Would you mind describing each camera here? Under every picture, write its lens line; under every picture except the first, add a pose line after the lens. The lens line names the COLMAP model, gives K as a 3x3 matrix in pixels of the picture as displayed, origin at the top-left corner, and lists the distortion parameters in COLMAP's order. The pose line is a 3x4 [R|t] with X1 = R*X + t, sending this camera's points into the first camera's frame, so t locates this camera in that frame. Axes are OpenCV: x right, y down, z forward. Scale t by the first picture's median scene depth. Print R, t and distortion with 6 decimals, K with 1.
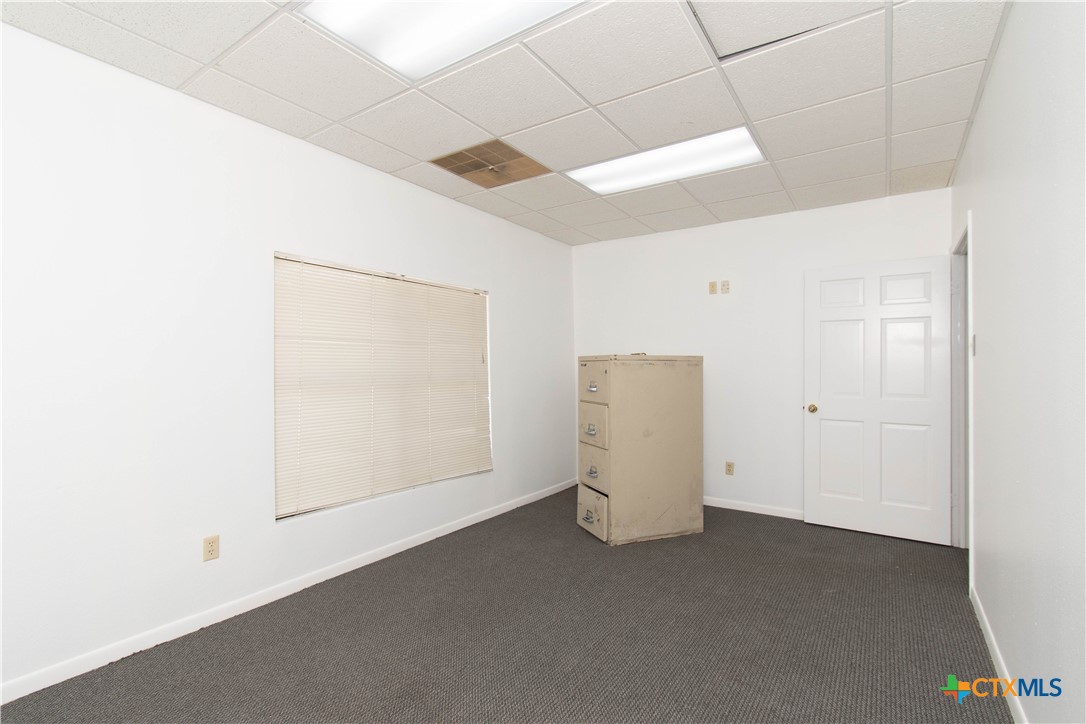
lens RADIAL K [[486.6, 0, 538.6], [0, 486.6, 360.9], [0, 0, 1]] dist [-0.003674, 0.000328]
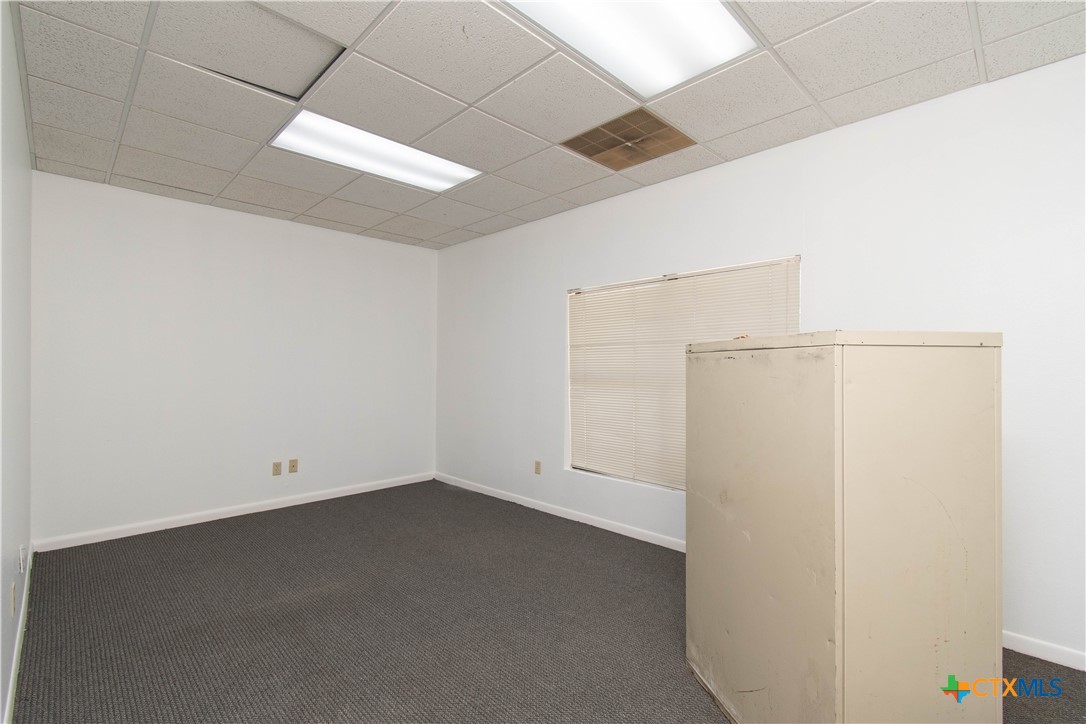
lens RADIAL K [[486.6, 0, 539.9], [0, 486.6, 366.3], [0, 0, 1]] dist [-0.003674, 0.000328]
pose [[-0.170877, -0.003939, -0.985284, 0.812797], [0.015691, 0.999854, -0.006719, 0.016413], [0.985167, -0.016608, -0.170790, 0.975576]]
